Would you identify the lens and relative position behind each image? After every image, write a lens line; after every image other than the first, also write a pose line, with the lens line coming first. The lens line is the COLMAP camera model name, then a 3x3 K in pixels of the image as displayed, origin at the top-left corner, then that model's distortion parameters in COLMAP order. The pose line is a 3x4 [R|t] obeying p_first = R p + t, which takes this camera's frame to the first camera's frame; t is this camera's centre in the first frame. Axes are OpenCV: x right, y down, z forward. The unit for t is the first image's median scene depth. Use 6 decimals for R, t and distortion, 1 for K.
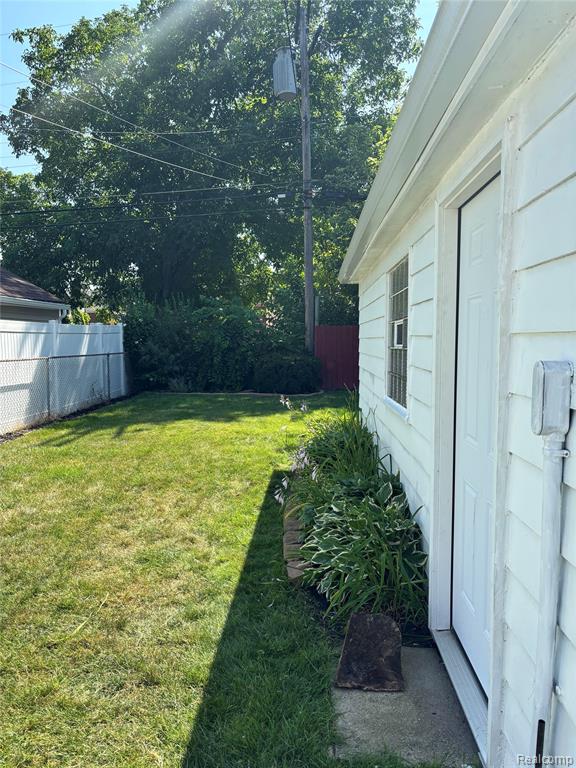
lens RADIAL K [[589.1, 0, 283.7], [0, 589.1, 380.4], [0, 0, 1]] dist [0.051642, -0.051925]
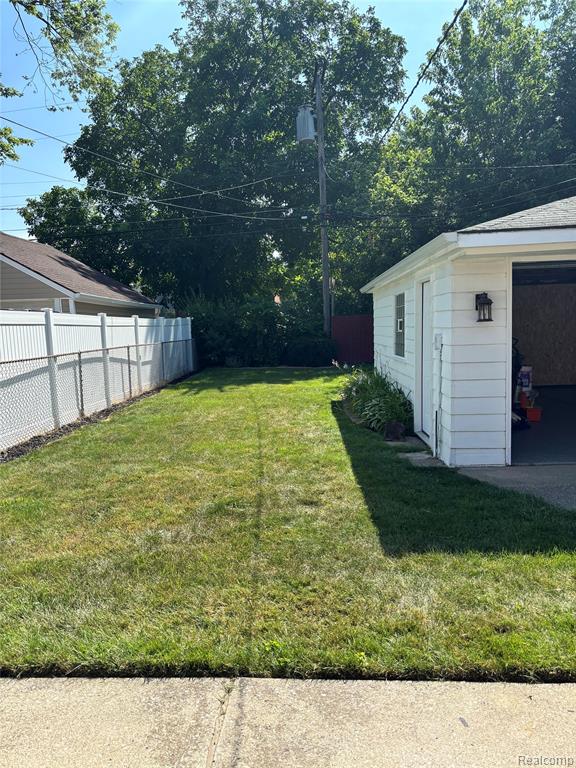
lens RADIAL K [[589.1, 0, 290.3], [0, 589.1, 391.9], [0, 0, 1]] dist [0.051642, -0.051925]
pose [[0.999395, -0.024943, 0.024254, -0.081612], [0.023841, 0.998715, 0.044712, 0.018477], [-0.025339, -0.044106, 0.998705, -0.357467]]
